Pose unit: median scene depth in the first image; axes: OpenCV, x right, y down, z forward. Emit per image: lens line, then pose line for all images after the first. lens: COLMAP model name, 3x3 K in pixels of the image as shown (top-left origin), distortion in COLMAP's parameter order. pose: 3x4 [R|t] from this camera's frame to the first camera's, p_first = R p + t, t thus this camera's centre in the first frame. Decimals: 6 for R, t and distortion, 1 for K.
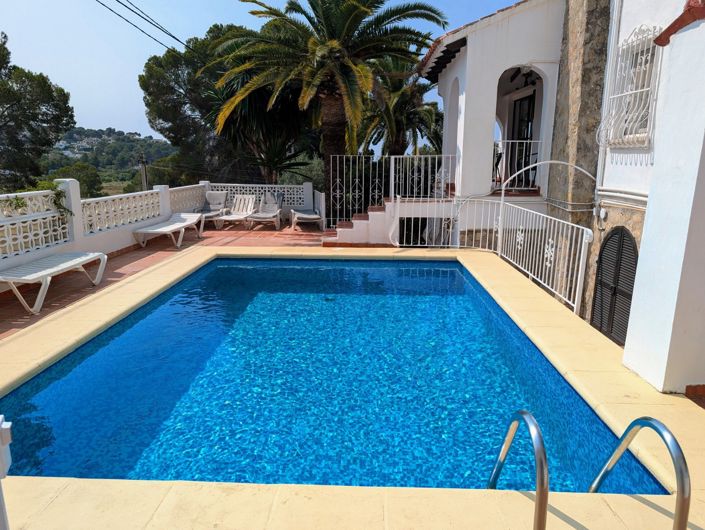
lens RADIAL K [[502.0, 0, 354.0], [0, 502.0, 267.2], [0, 0, 1]] dist [0.030749, 0.000341]
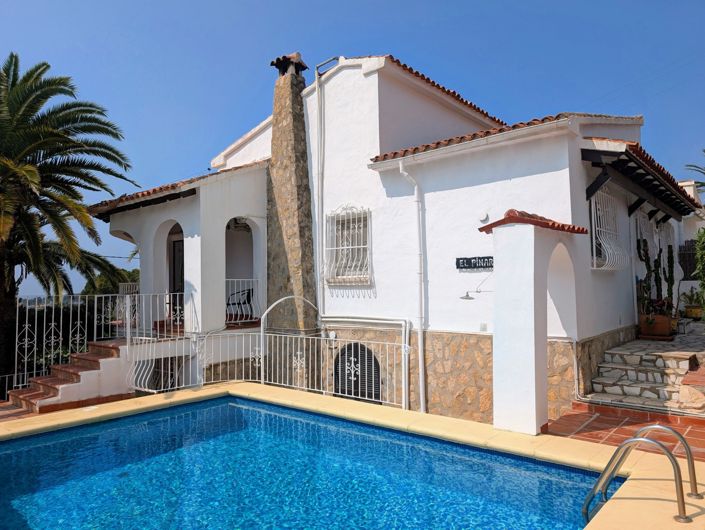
lens RADIAL K [[502.0, 0, 353.6], [0, 502.0, 262.5], [0, 0, 1]] dist [0.030749, 0.000341]
pose [[0.624367, 0.031889, 0.780480, -0.414560], [0.183053, 0.965370, -0.185882, -0.033785], [-0.759379, 0.258928, 0.596908, 0.137740]]
